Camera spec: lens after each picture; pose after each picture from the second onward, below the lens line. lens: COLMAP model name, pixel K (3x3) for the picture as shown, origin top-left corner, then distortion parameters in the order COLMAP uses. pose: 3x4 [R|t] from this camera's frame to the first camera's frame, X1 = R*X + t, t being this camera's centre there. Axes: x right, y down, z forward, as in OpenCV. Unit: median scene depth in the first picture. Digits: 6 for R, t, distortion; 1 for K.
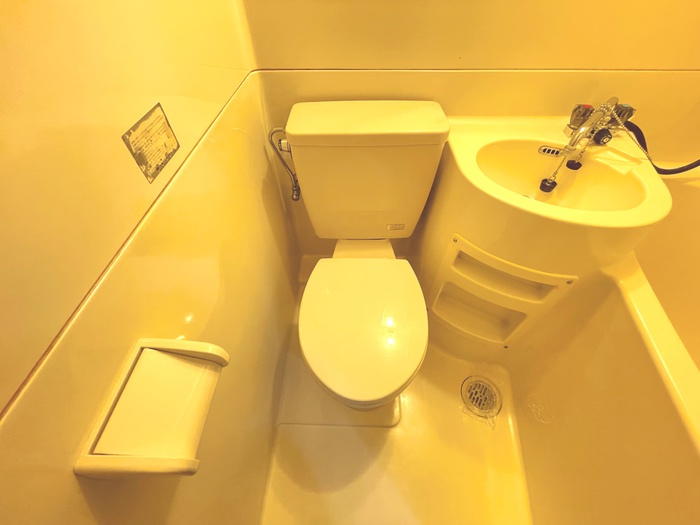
lens RADIAL K [[283.4, 0, 349.6], [0, 283.4, 259.2], [0, 0, 1]] dist [-0.002311, 0.000063]
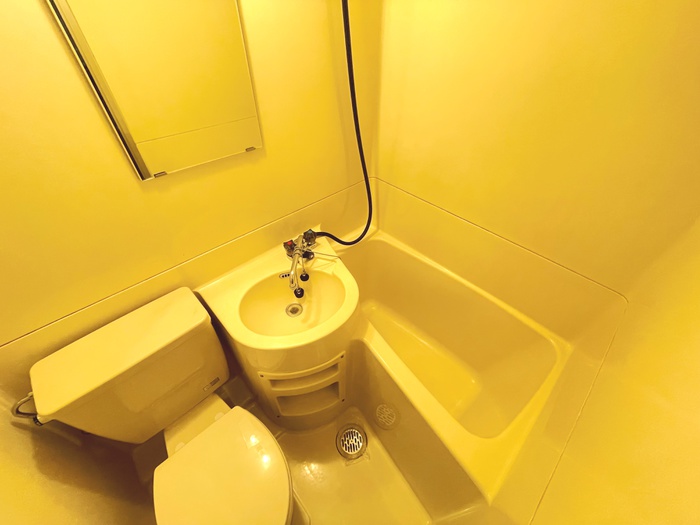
lens RADIAL K [[283.4, 0, 348.5], [0, 283.4, 259.3], [0, 0, 1]] dist [-0.002311, 0.000063]
pose [[0.716249, -0.476257, 0.510066, 0.252634], [0.531330, 0.846030, 0.043843, -0.344944], [-0.452411, 0.239611, 0.859017, -0.352571]]
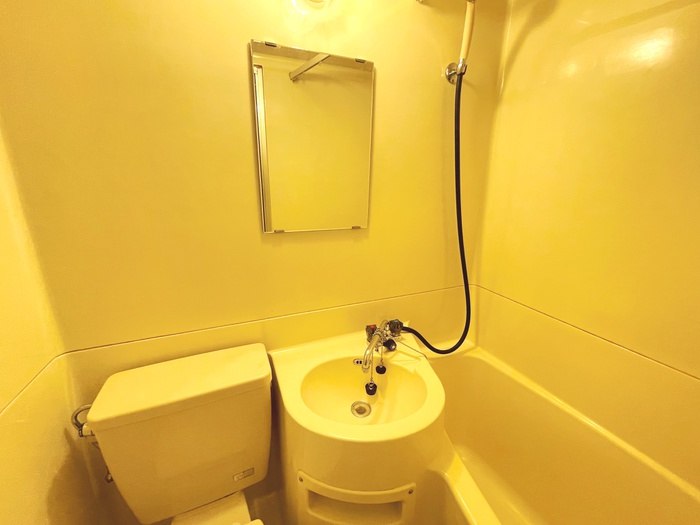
lens RADIAL K [[283.4, 0, 352.3], [0, 283.4, 261.6], [0, 0, 1]] dist [-0.002311, 0.000063]
pose [[0.915093, -0.104728, 0.389406, 0.234136], [0.304898, 0.811684, -0.498204, -0.132053], [-0.263899, 0.574632, 0.774697, -0.200381]]
